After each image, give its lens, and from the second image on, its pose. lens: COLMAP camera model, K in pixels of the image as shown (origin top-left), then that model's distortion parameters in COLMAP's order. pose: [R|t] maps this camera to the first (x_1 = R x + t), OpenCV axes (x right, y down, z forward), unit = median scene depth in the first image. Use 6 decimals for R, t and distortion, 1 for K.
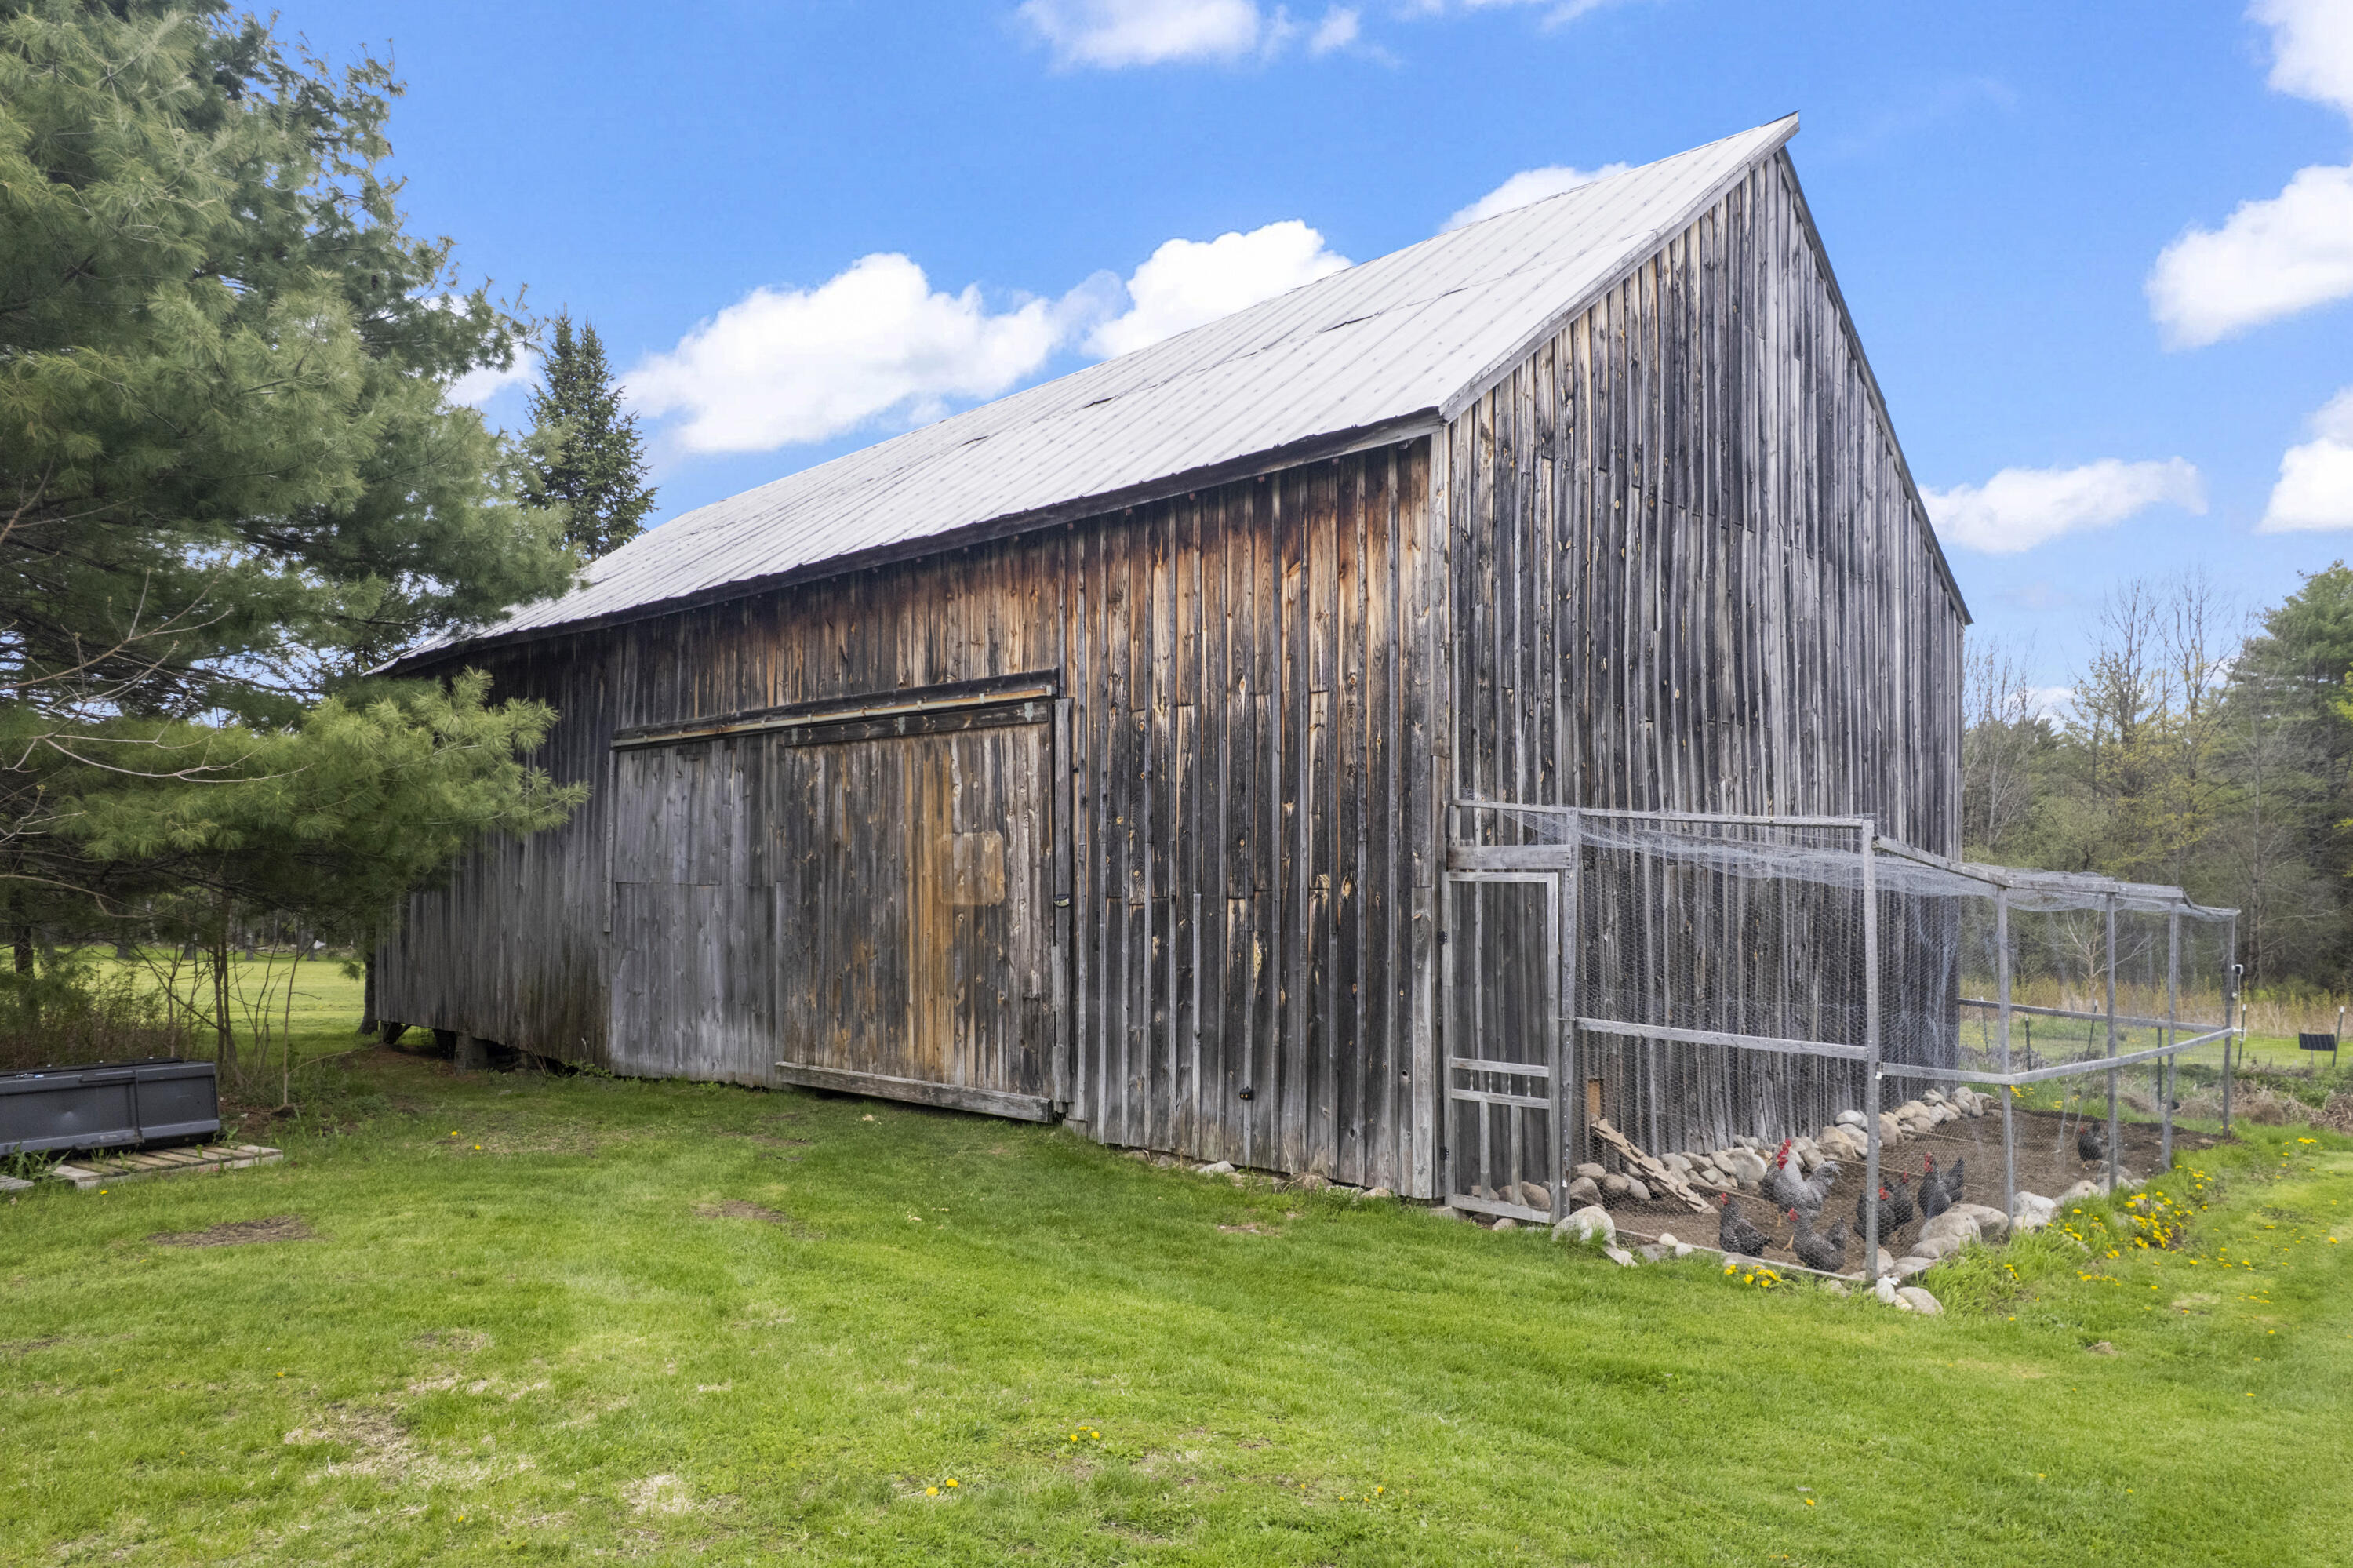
lens RADIAL K [[1504.9, 0, 1181.8], [0, 1504.9, 788.7], [0, 0, 1]] dist [-0.066076, 0.057814]
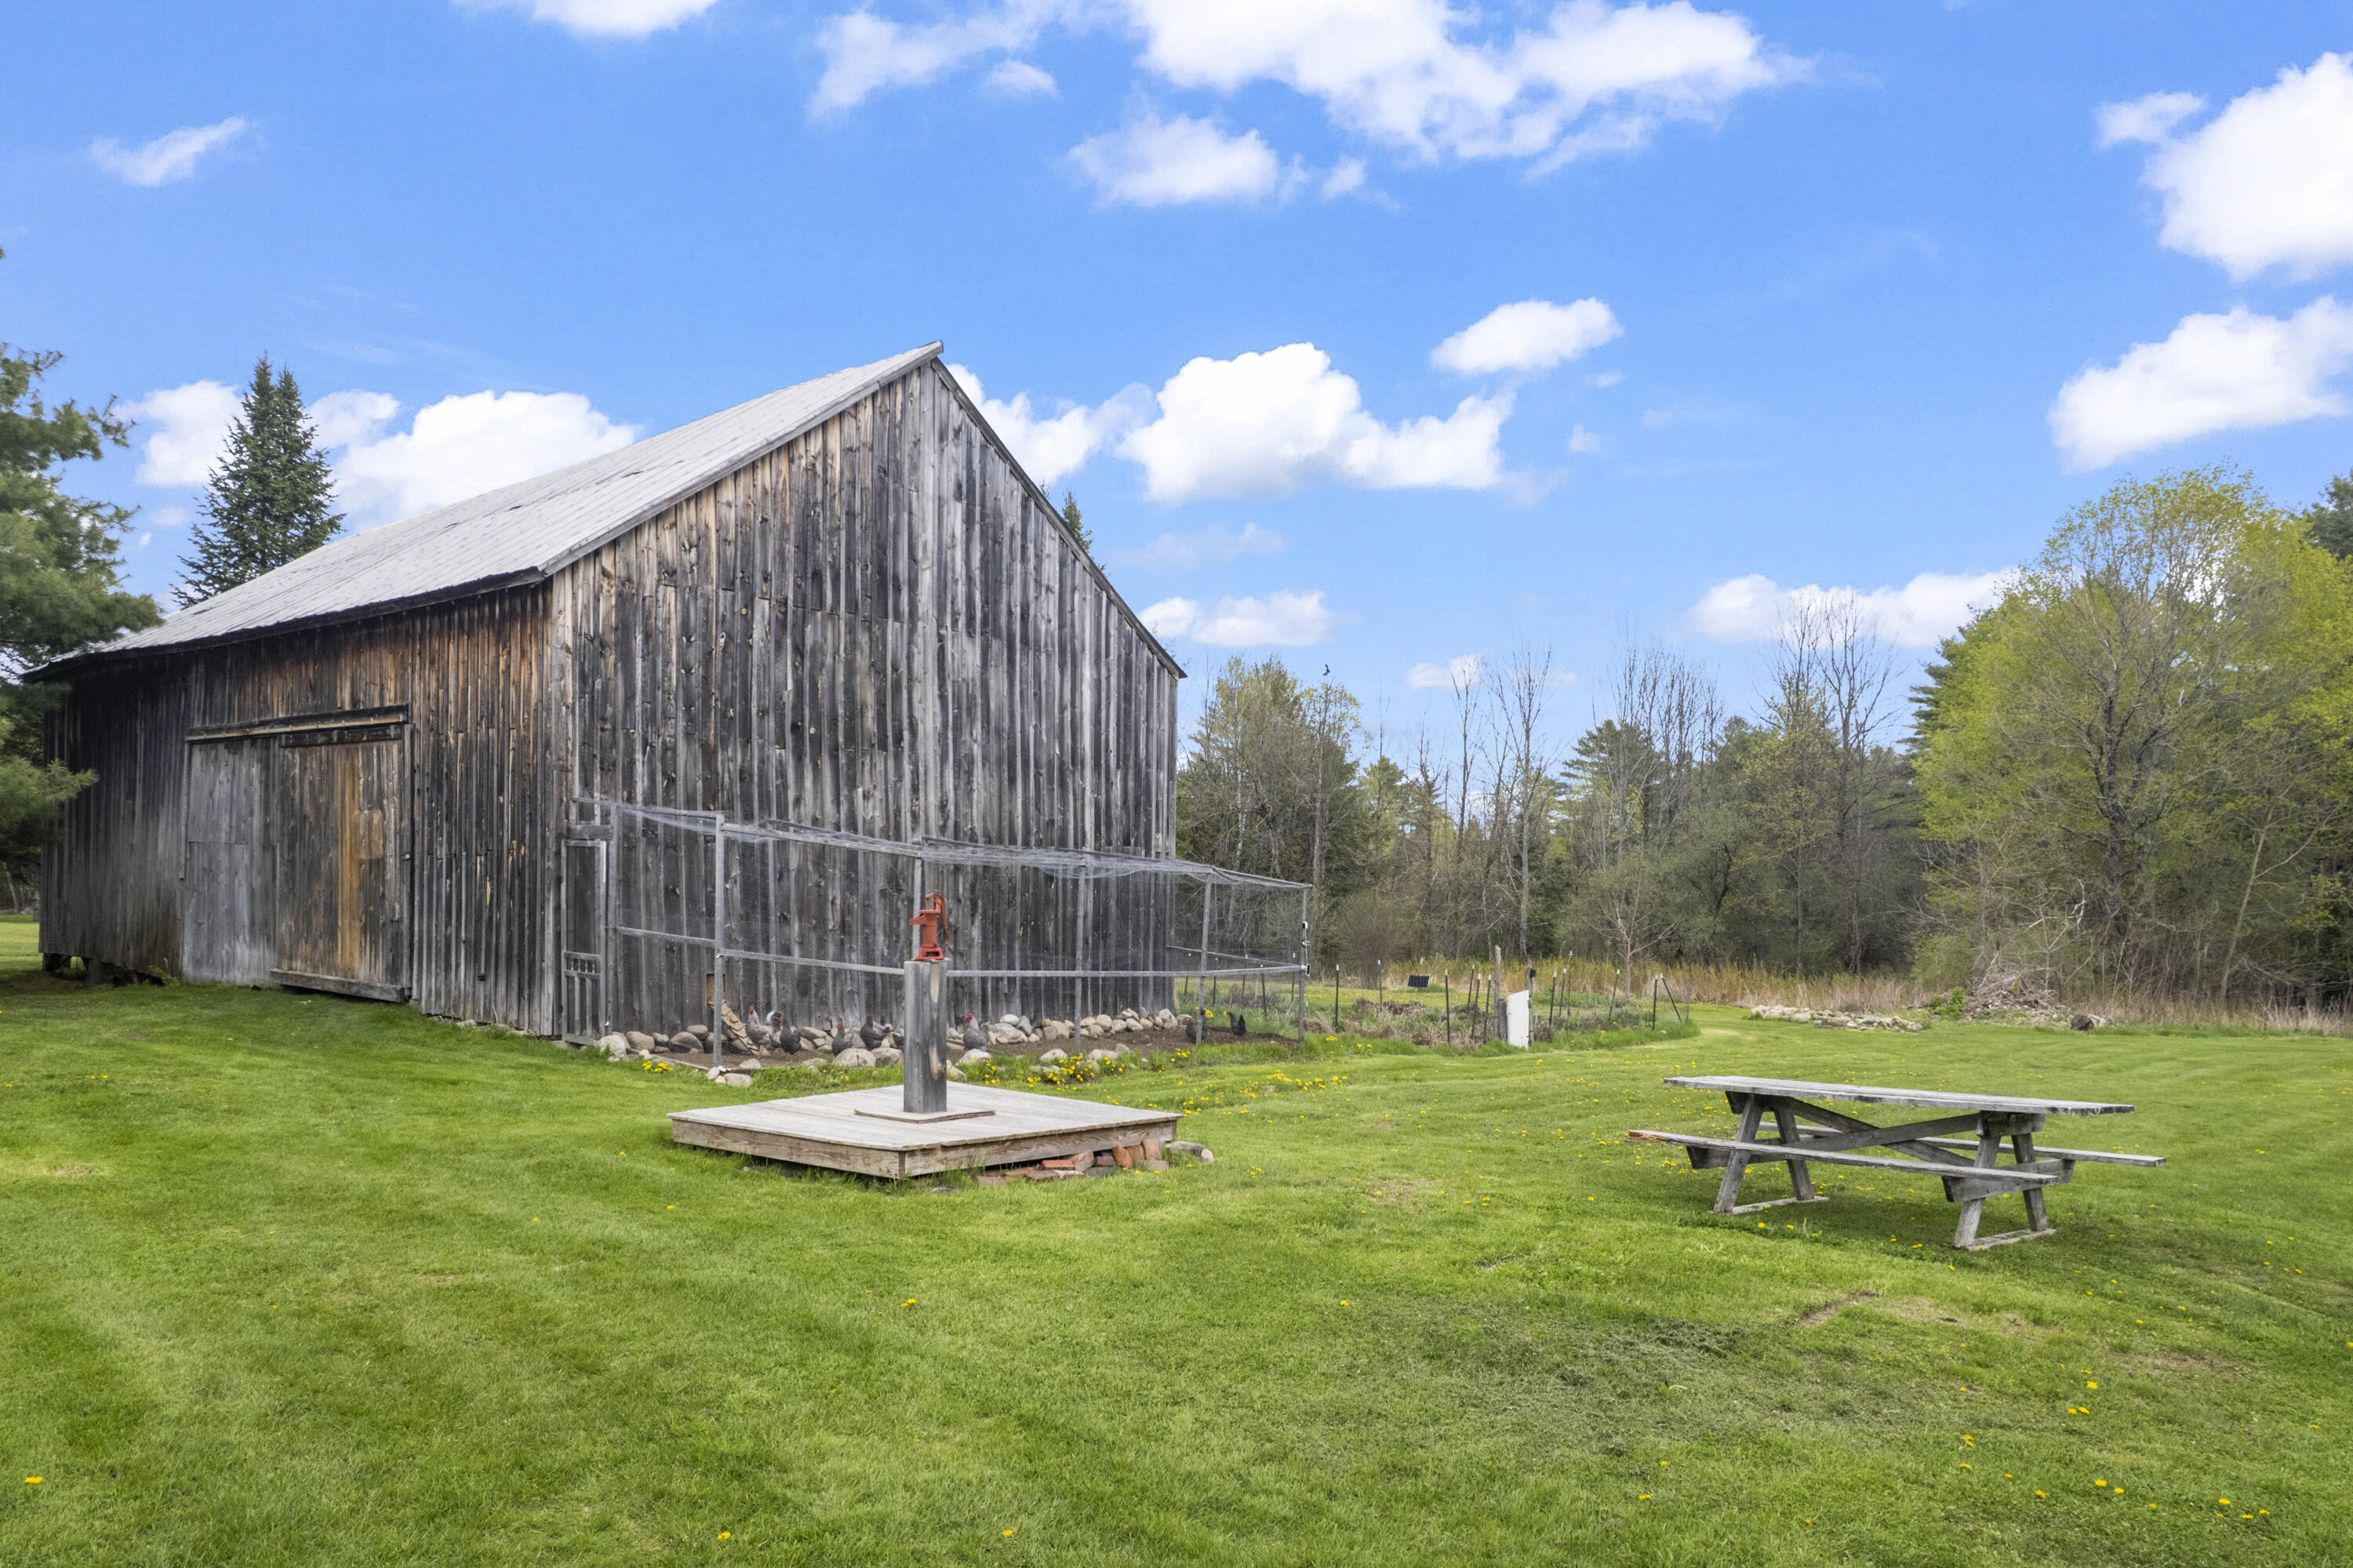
lens RADIAL K [[1504.9, 0, 1181.8], [0, 1504.9, 788.7], [0, 0, 1]] dist [-0.066076, 0.057814]
pose [[0.997173, 0.023799, 0.071274, 0.569235], [-0.024527, 0.999655, 0.009366, -0.026202], [-0.071026, -0.011088, 0.997413, -0.535449]]
